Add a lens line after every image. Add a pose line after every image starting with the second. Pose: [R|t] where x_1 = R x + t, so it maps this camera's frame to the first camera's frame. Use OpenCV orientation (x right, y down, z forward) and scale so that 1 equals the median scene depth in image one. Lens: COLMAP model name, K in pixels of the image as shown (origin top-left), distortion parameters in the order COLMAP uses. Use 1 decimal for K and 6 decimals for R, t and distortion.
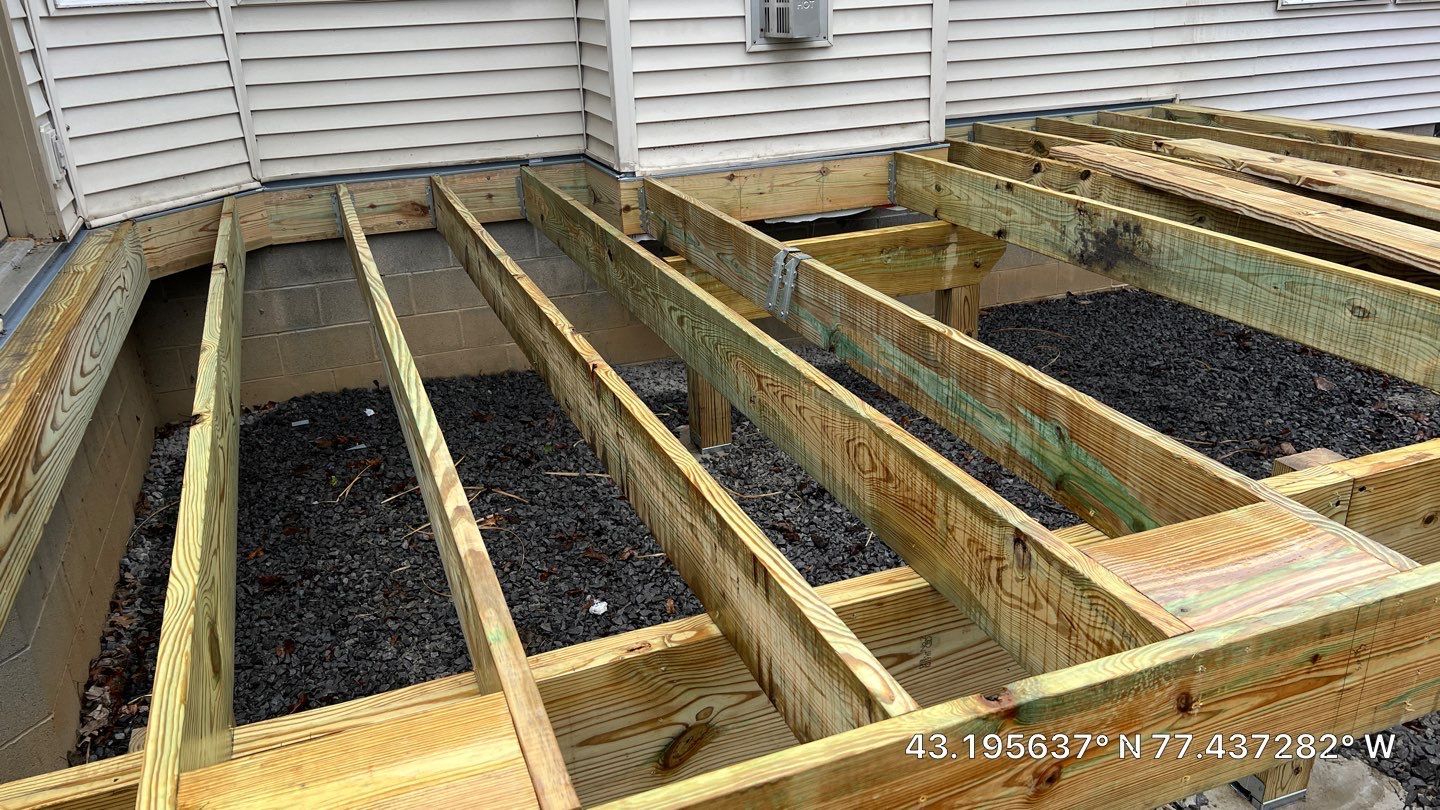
lens RADIAL K [[1082.7, 0, 712.6], [0, 1082.7, 416.8], [0, 0, 1]] dist [0.031086, -0.022492]
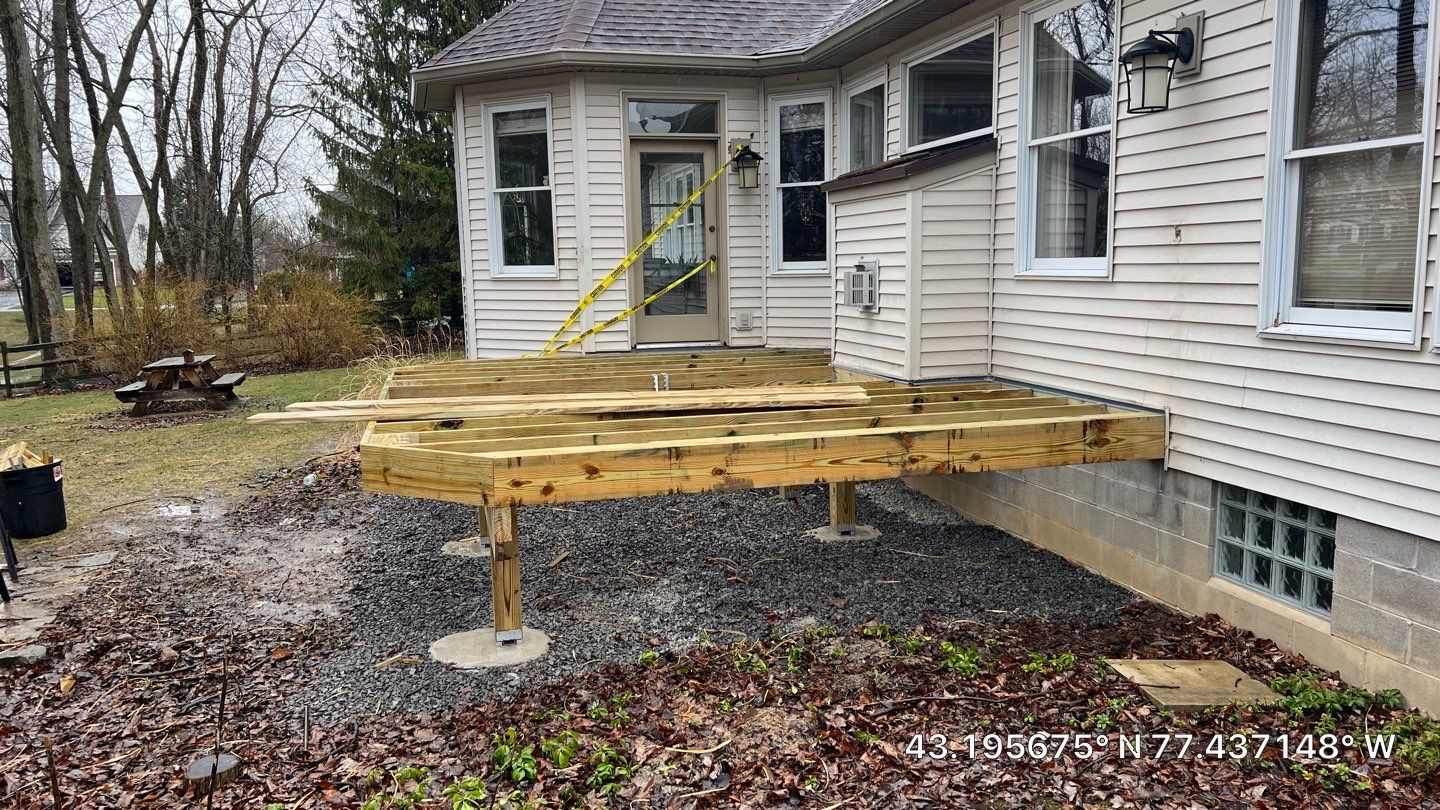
lens RADIAL K [[1082.7, 0, 713.4], [0, 1082.7, 433.6], [0, 0, 1]] dist [0.031086, -0.022492]
pose [[-0.112160, 0.194988, -0.974372, 1.863395], [-0.353047, 0.908764, 0.222498, -0.456464], [0.928858, 0.368955, -0.033088, 0.882524]]
